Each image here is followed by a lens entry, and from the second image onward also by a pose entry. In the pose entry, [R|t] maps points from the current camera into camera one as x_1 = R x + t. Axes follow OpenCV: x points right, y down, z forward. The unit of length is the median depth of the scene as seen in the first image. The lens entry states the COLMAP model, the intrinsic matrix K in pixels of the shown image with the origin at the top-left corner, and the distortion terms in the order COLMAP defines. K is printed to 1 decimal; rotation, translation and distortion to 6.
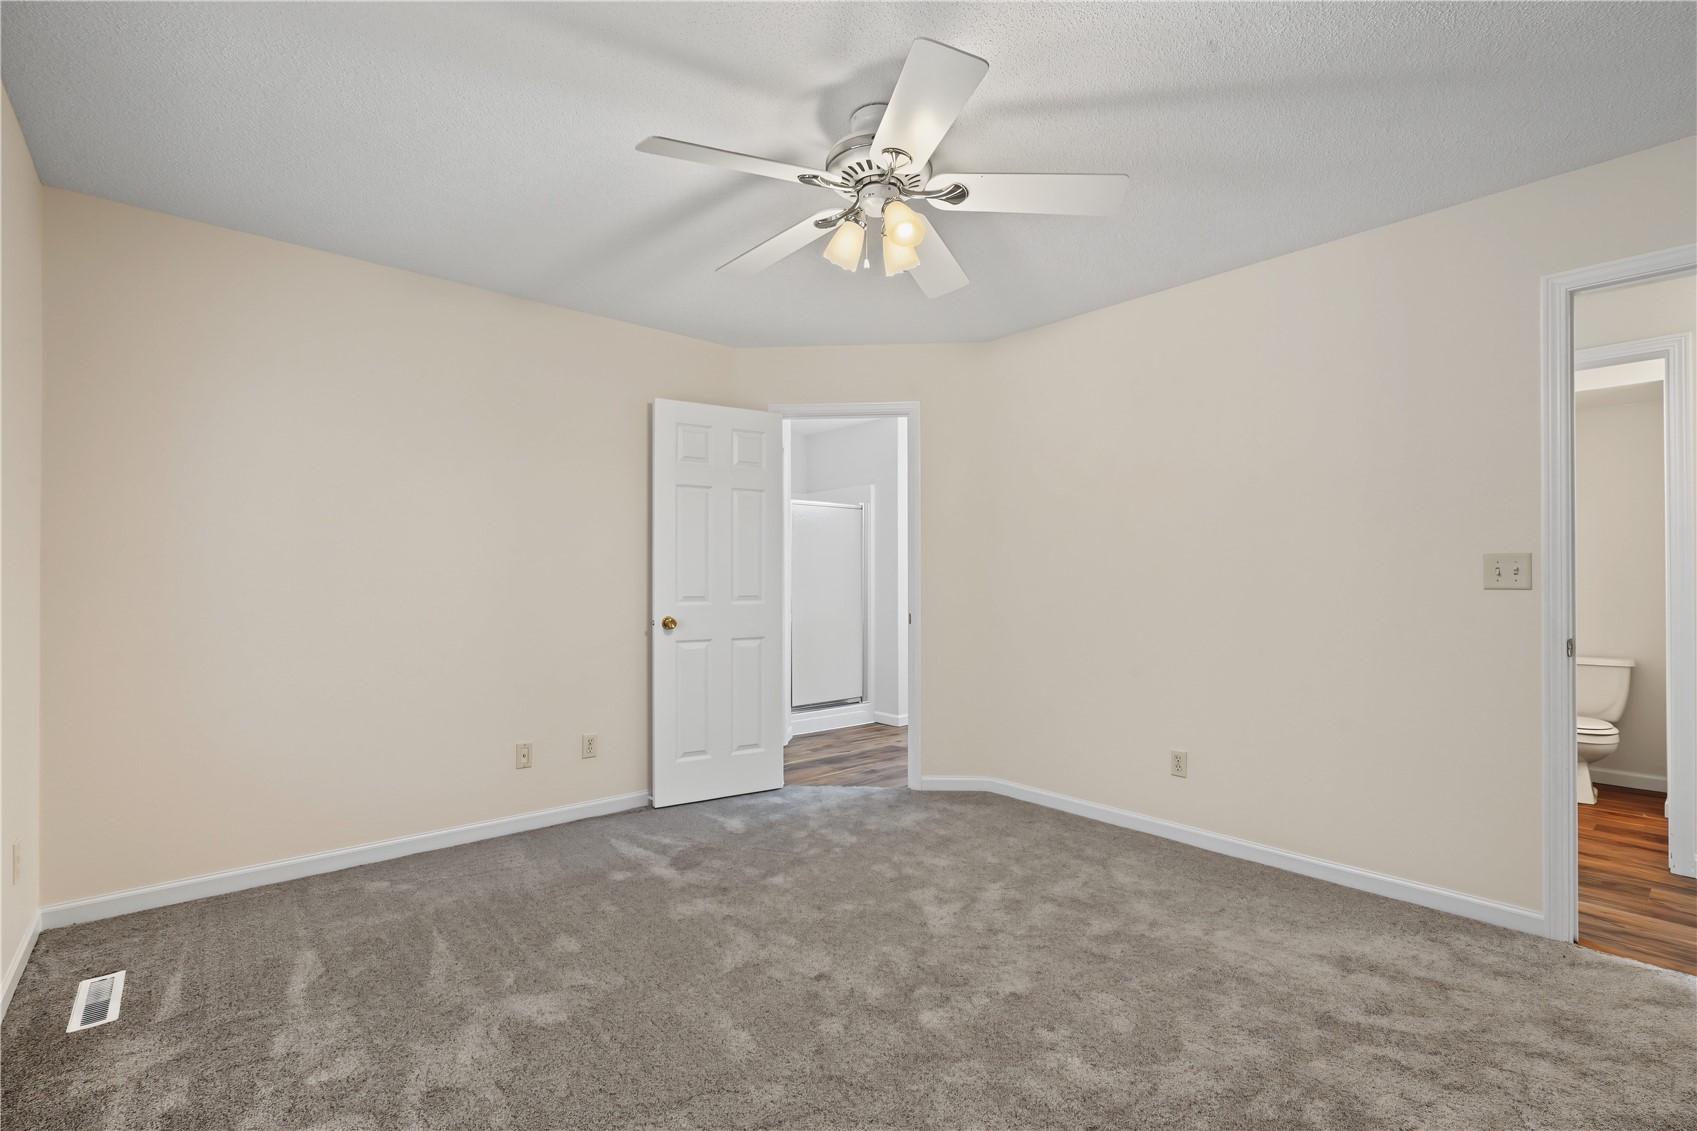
lens RADIAL K [[775.5, 0, 853.6], [0, 775.5, 575.2], [0, 0, 1]] dist [-0.004127, -0.000075]
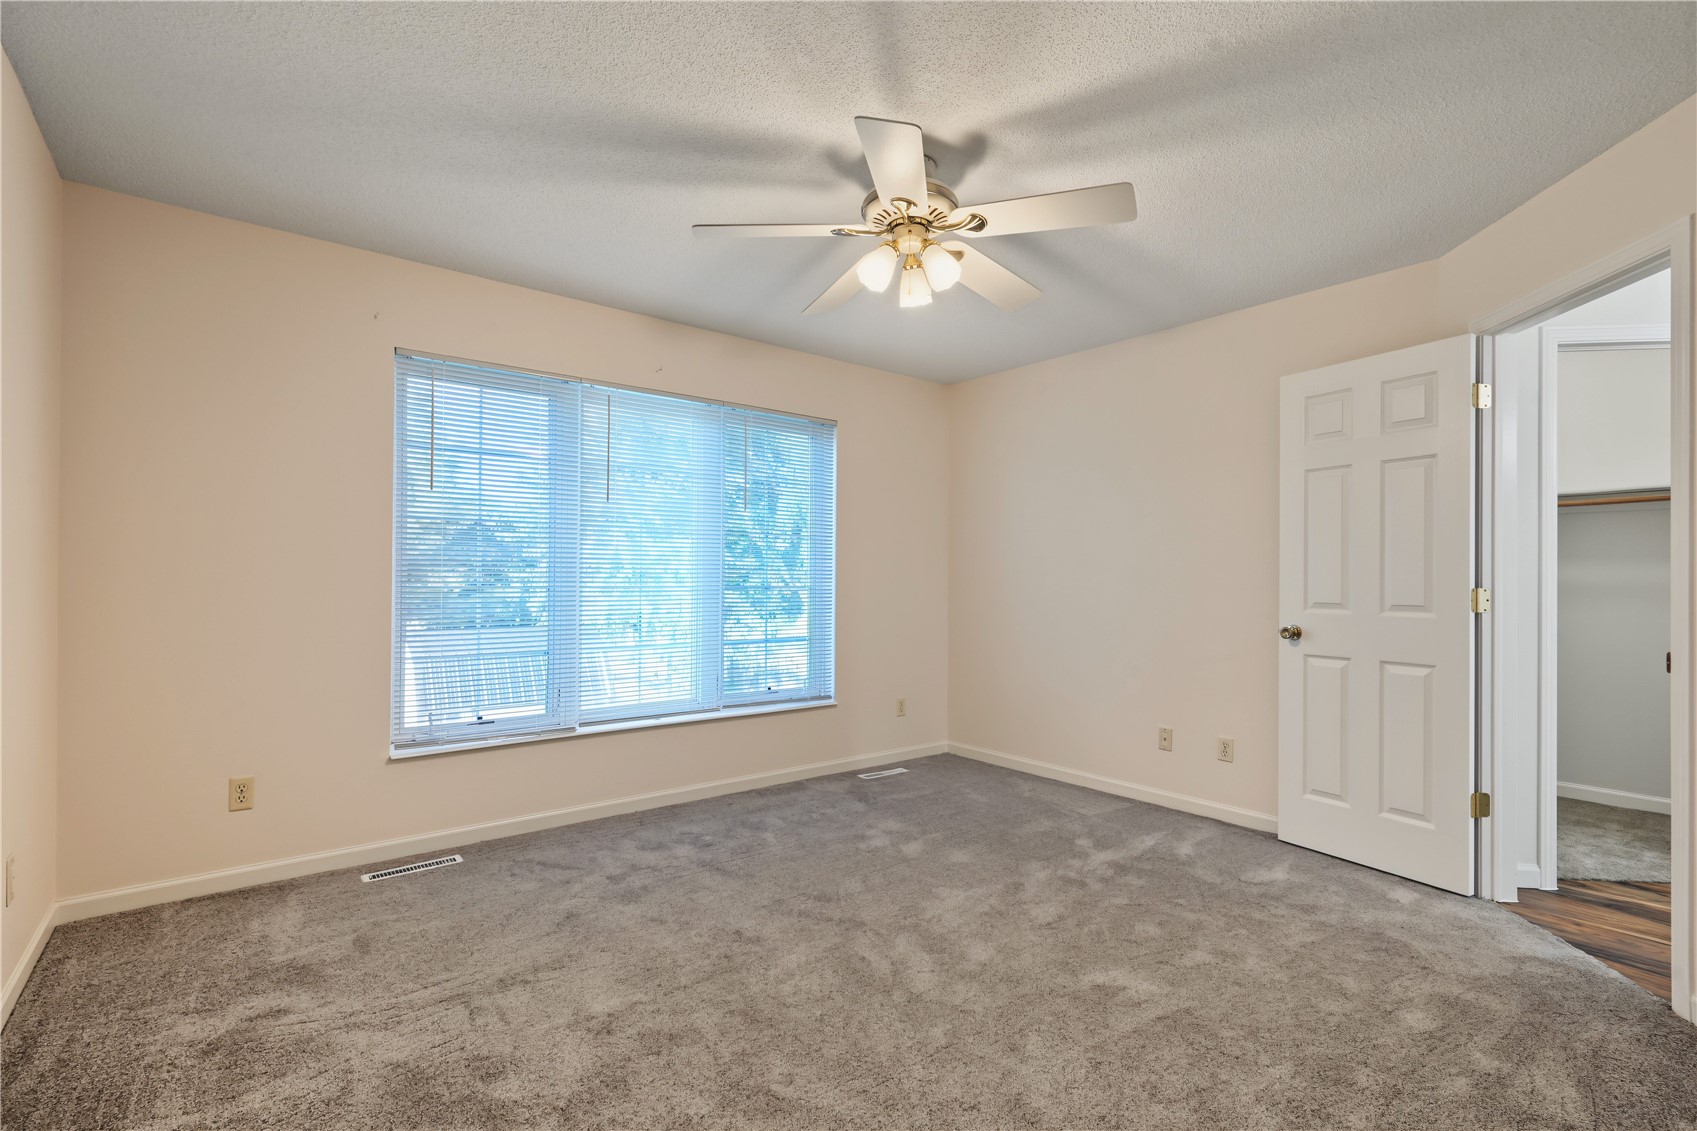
lens RADIAL K [[775.5, 0, 853.6], [0, 775.5, 575.2], [0, 0, 1]] dist [-0.004127, -0.000075]
pose [[-0.043548, -0.004350, -0.999042, 0.653142], [-0.002063, 0.999989, -0.004264, 0.002613], [0.999049, 0.001875, -0.043556, 0.551561]]
